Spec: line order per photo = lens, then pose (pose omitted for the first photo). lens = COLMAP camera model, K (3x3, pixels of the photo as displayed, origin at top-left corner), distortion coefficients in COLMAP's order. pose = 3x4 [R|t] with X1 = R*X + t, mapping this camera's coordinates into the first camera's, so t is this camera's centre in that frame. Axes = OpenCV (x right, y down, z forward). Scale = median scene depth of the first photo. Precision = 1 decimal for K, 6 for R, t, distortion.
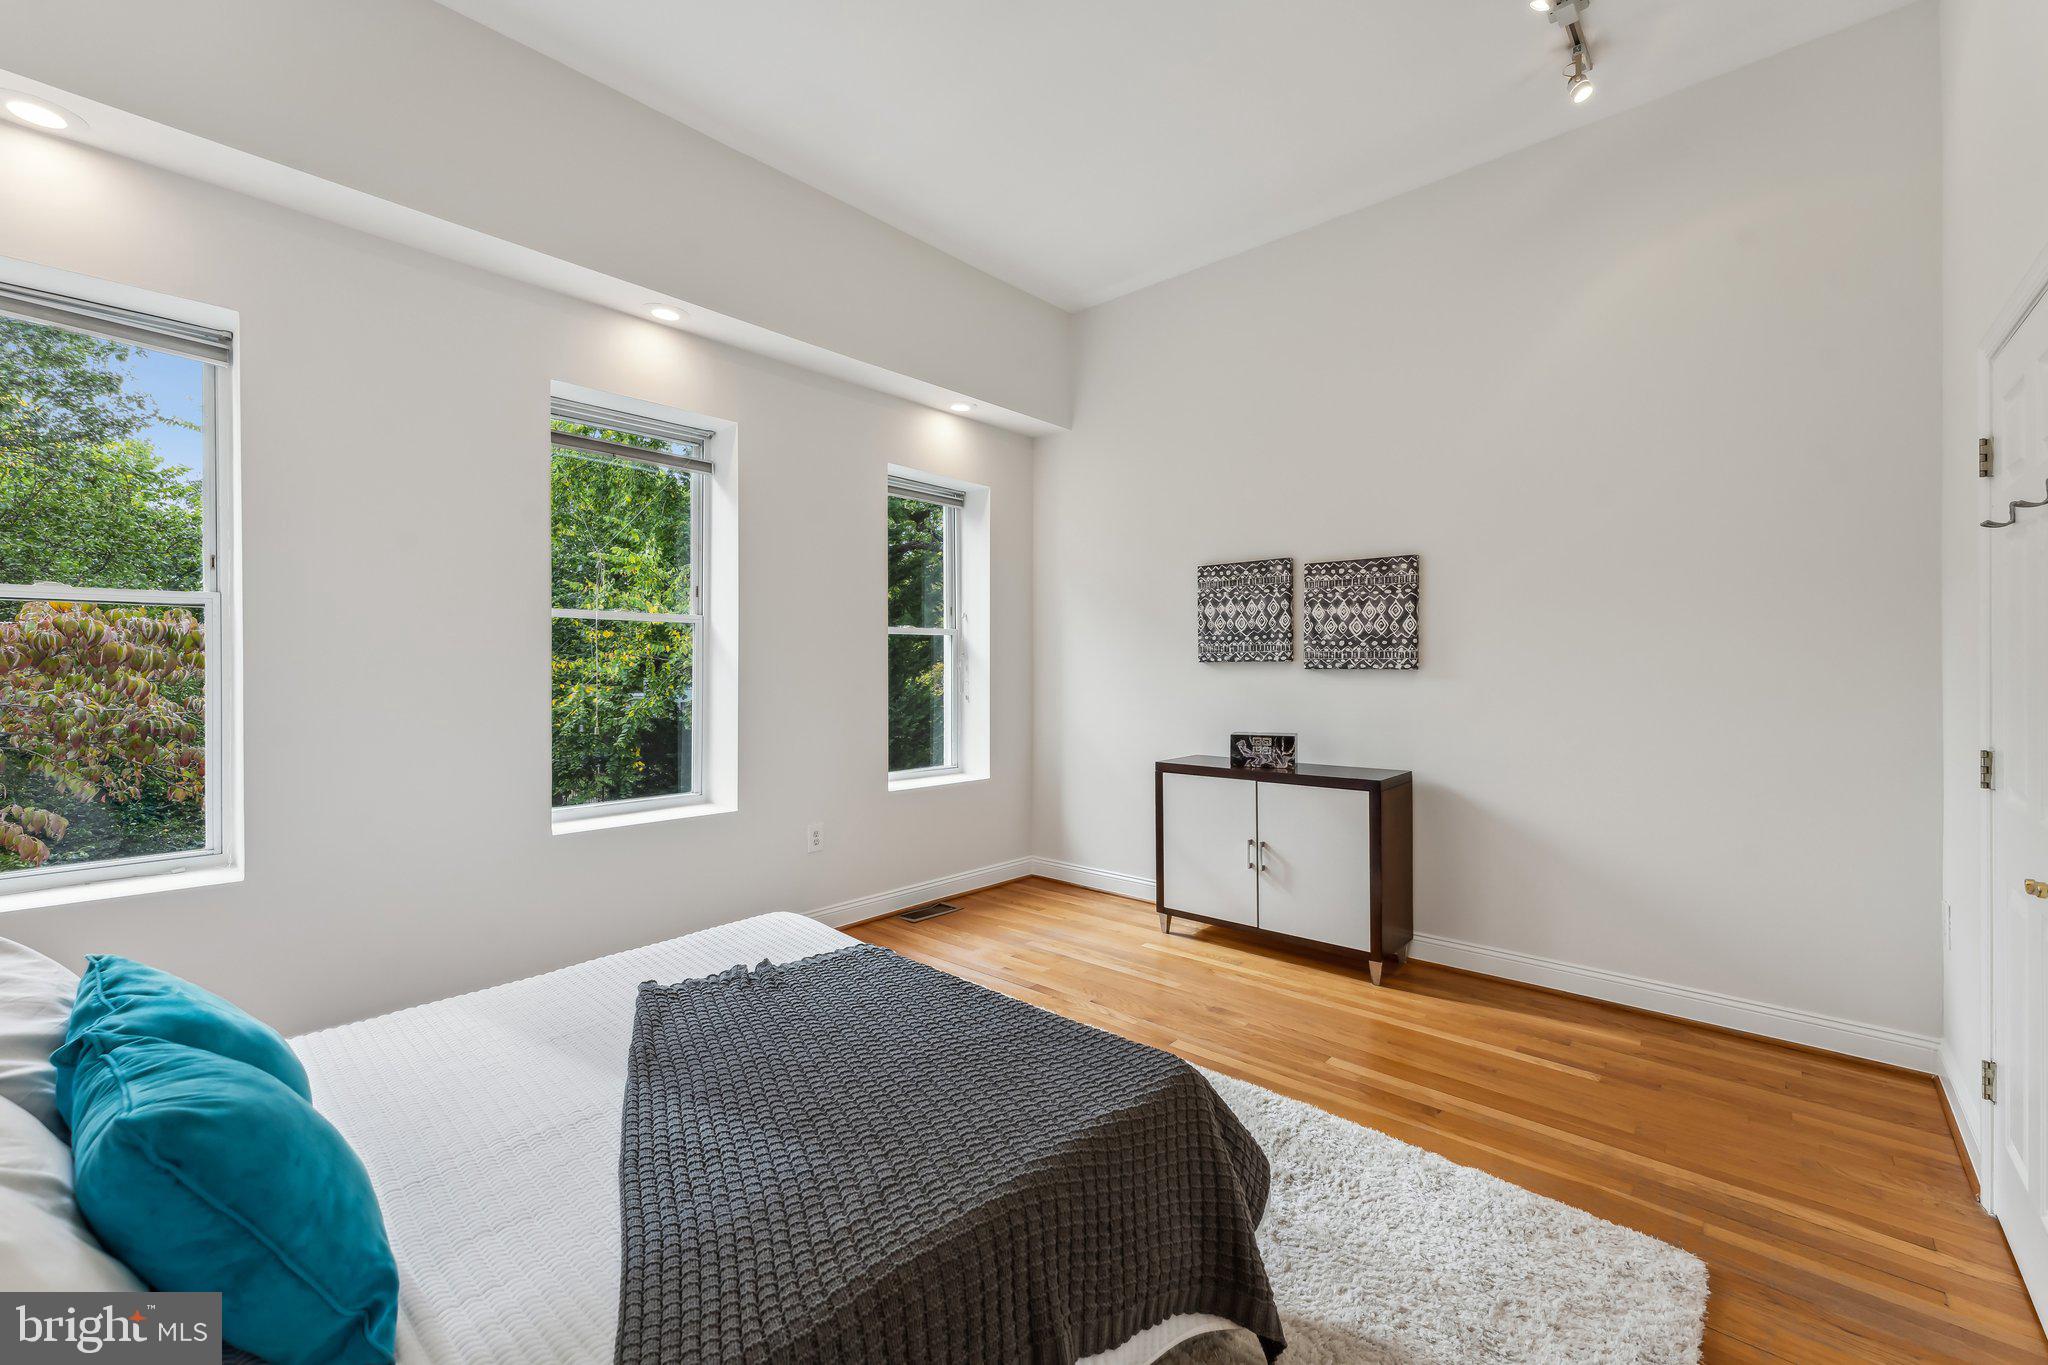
lens RADIAL K [[759.9, 0, 1028.5], [0, 759.9, 699.4], [0, 0, 1]] dist [-0.024700, -0.000028]
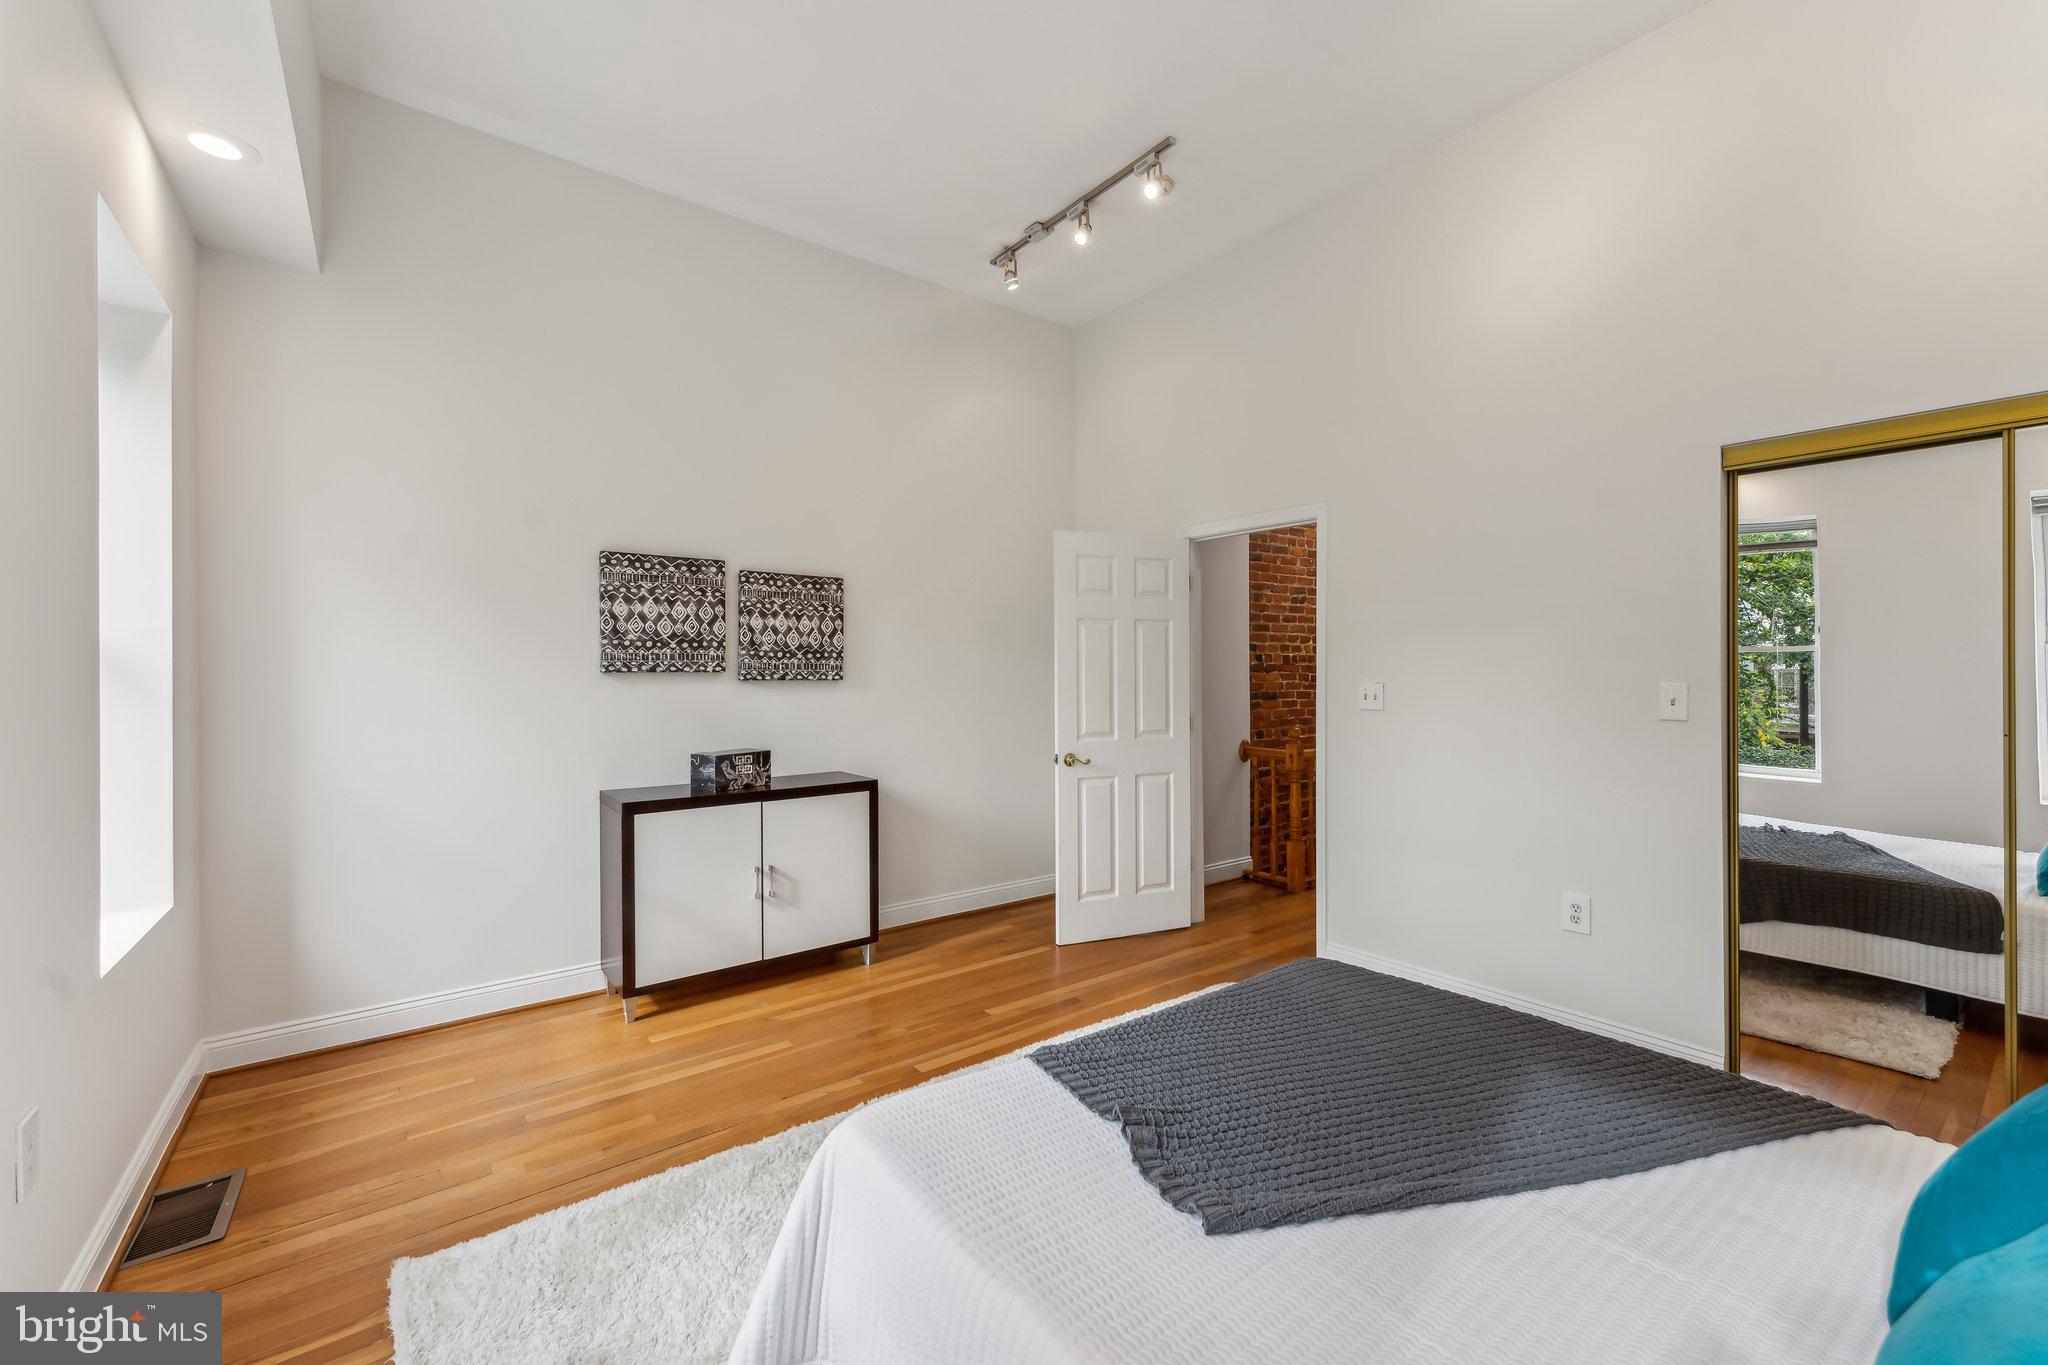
lens RADIAL K [[834.8, 0, 1019.3], [0, 834.8, 666.3], [0, 0, 1]] dist [0.000135, 0.000013]
pose [[0.209498, -0.017298, 0.977656, -0.607996], [0.018671, 0.999732, 0.013687, -0.066917], [-0.977631, 0.015387, 0.209765, 0.445164]]
